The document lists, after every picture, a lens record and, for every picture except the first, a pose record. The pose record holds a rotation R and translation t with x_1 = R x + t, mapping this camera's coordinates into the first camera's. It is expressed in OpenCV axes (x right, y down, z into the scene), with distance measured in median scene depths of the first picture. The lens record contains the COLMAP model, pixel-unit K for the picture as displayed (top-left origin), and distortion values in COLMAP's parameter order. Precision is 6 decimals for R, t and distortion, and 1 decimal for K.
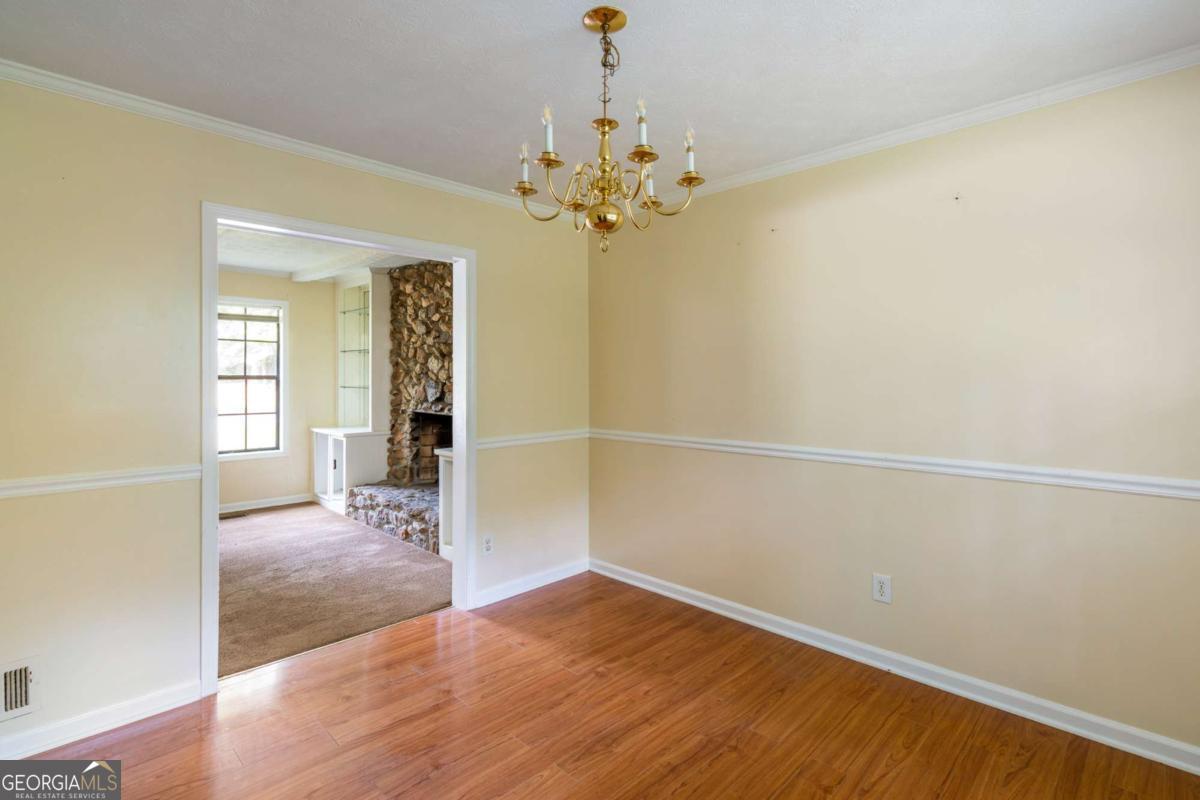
lens RADIAL K [[577.8, 0, 599.4], [0, 577.8, 376.3], [0, 0, 1]] dist [0.000253, 0.000077]
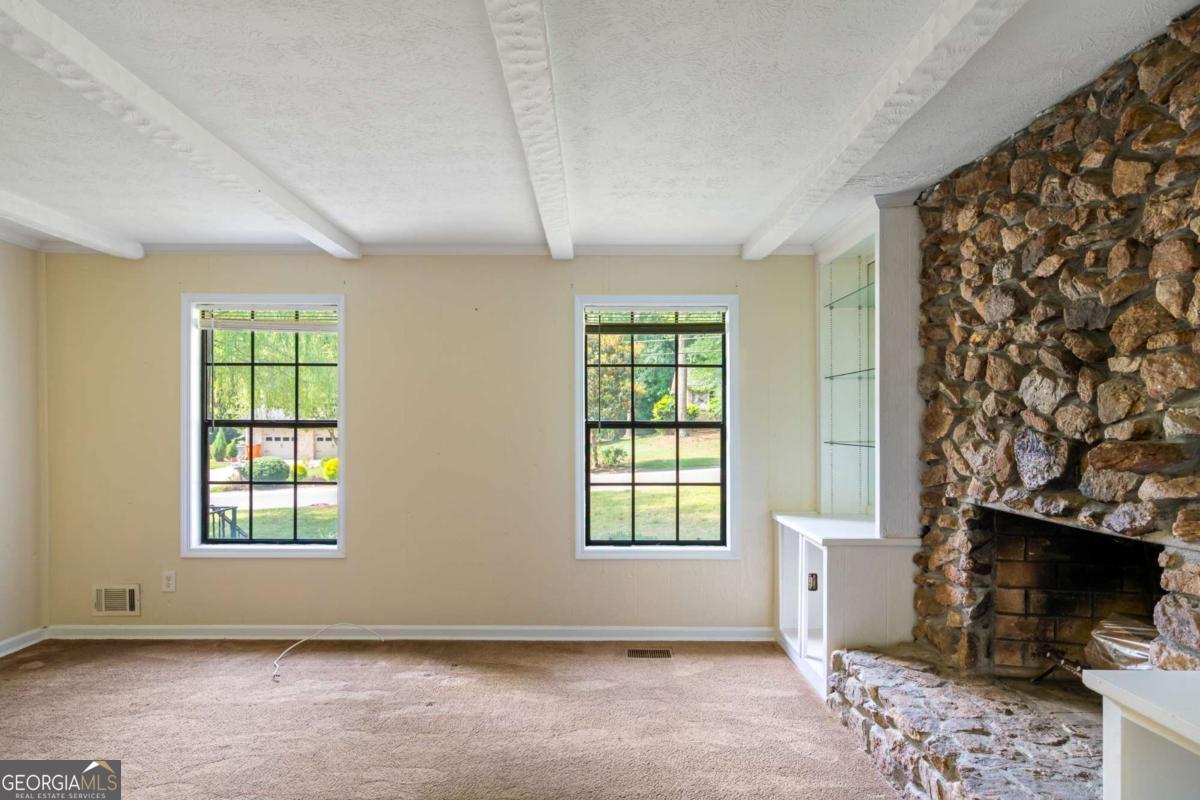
lens RADIAL K [[667.6, 0, 597.6], [0, 667.6, 423.0], [0, 0, 1]] dist [0.001564, 0.000021]
pose [[0.706019, -0.001661, -0.708191, -0.171907], [0.000186, 0.999998, -0.002160, 0.001117], [0.708193, 0.001394, 0.706018, 0.456206]]
